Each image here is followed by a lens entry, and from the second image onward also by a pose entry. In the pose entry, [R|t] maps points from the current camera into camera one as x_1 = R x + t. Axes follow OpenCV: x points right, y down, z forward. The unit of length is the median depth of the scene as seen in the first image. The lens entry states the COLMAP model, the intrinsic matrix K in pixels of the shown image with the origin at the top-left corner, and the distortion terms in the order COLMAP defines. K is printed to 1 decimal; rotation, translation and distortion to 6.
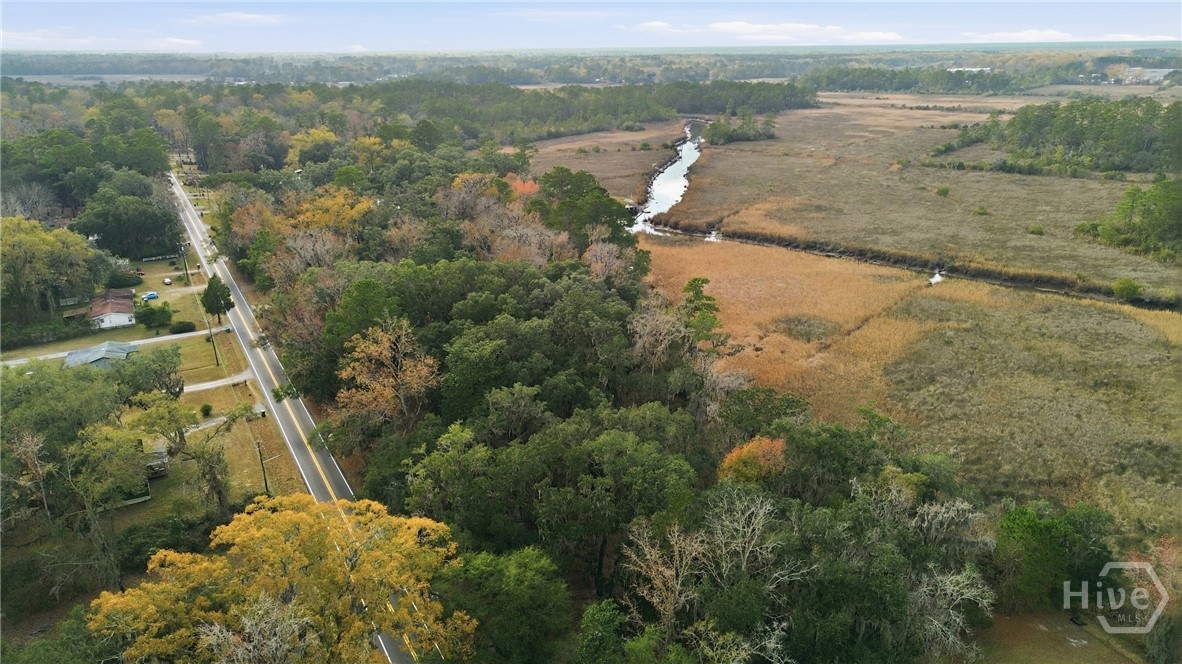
lens RADIAL K [[837.3, 0, 592.9], [0, 837.3, 334.8], [0, 0, 1]] dist [0.074266, -0.064620]
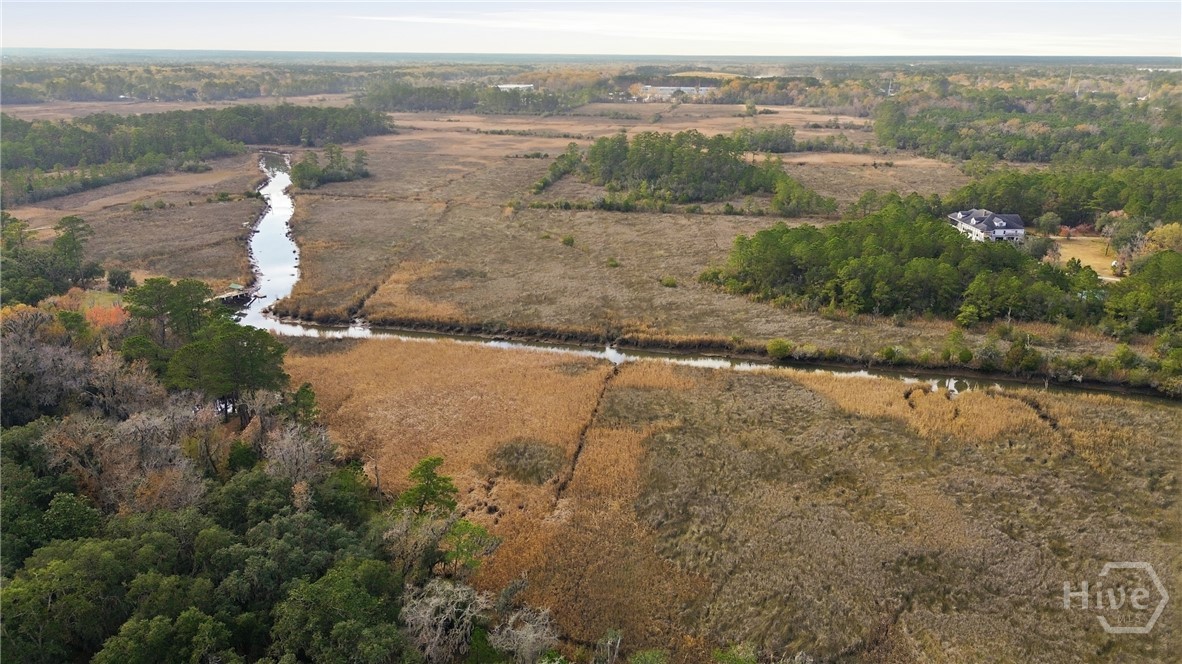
lens RADIAL K [[837.3, 0, 592.9], [0, 837.3, 334.8], [0, 0, 1]] dist [0.074266, -0.064620]
pose [[0.875708, -0.143192, 0.461120, -0.028324], [0.145851, 0.988849, 0.030084, -0.060761], [-0.460285, 0.040909, 0.886828, 0.074873]]
